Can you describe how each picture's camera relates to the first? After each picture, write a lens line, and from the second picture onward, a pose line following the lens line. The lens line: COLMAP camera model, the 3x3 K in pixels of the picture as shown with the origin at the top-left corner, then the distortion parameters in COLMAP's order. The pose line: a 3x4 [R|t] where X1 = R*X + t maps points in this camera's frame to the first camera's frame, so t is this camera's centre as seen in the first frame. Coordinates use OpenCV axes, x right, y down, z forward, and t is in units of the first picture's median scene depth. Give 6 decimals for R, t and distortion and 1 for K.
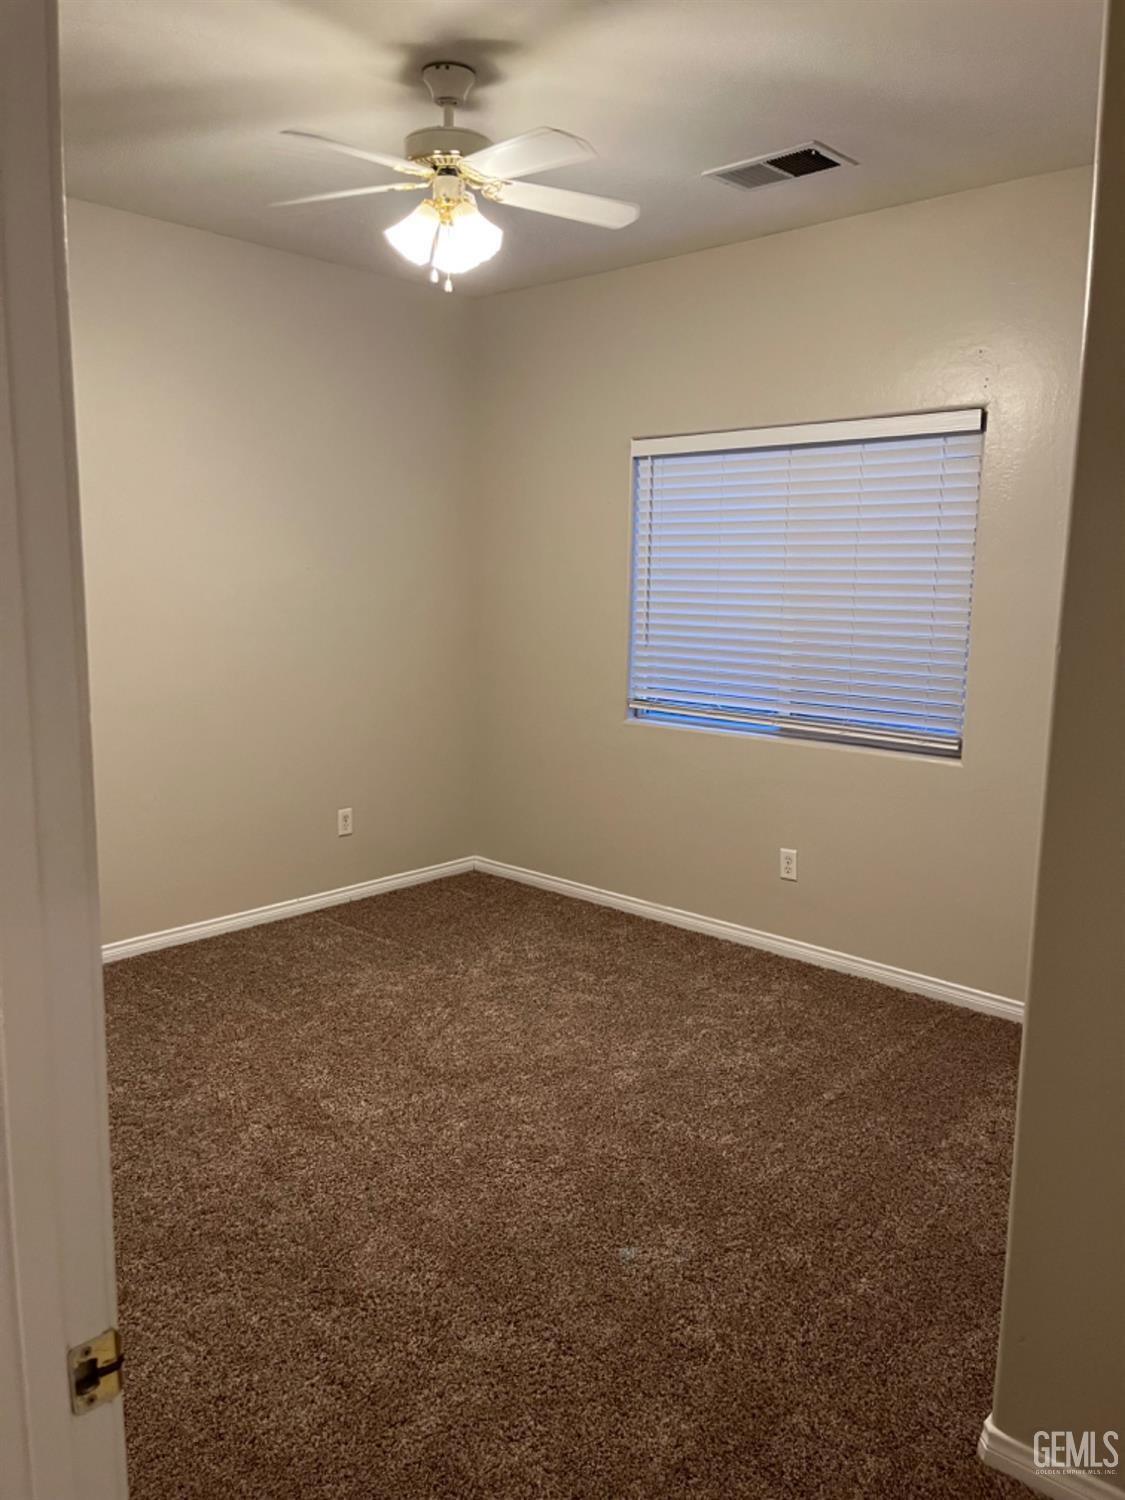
lens RADIAL K [[1163.0, 0, 562.5], [0, 1163.0, 750.0], [0, 0, 1]] dist [0.027300, 0.000702]
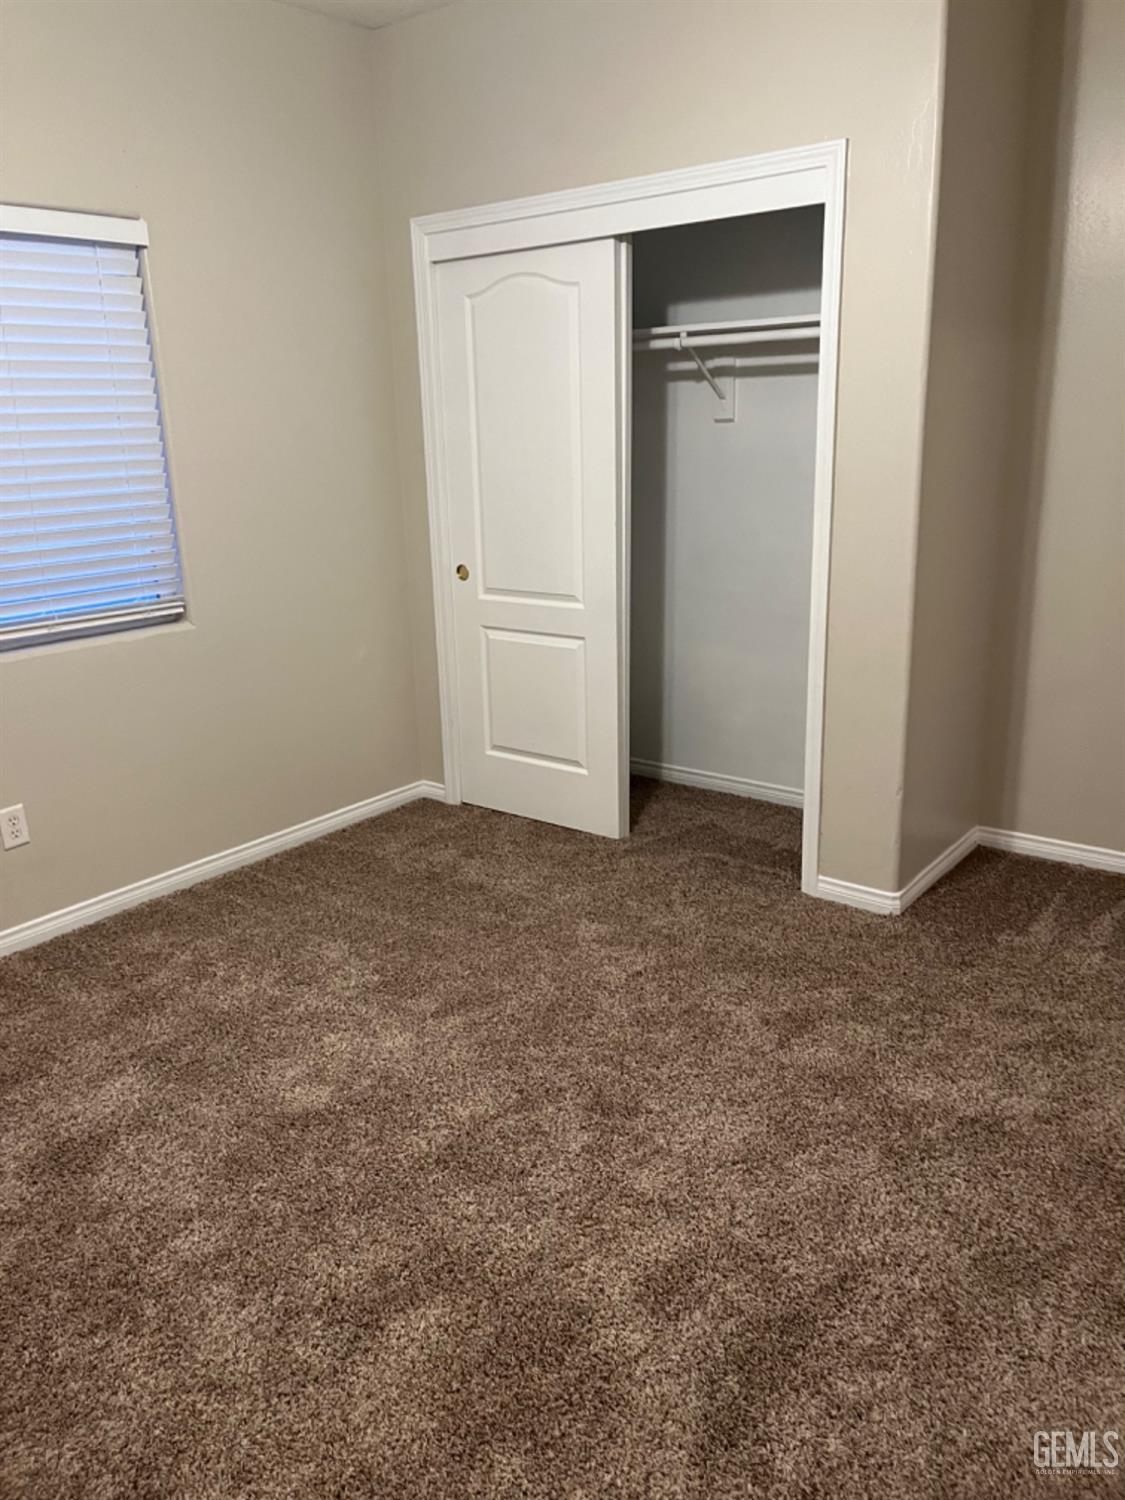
lens RADIAL K [[1163.0, 0, 562.5], [0, 1163.0, 750.0], [0, 0, 1]] dist [0.027300, 0.000702]
pose [[-0.096752, -0.288305, 0.952638, -0.580101], [0.180575, 0.936160, 0.301657, -0.118093], [-0.978791, 0.201209, -0.038514, 0.735977]]
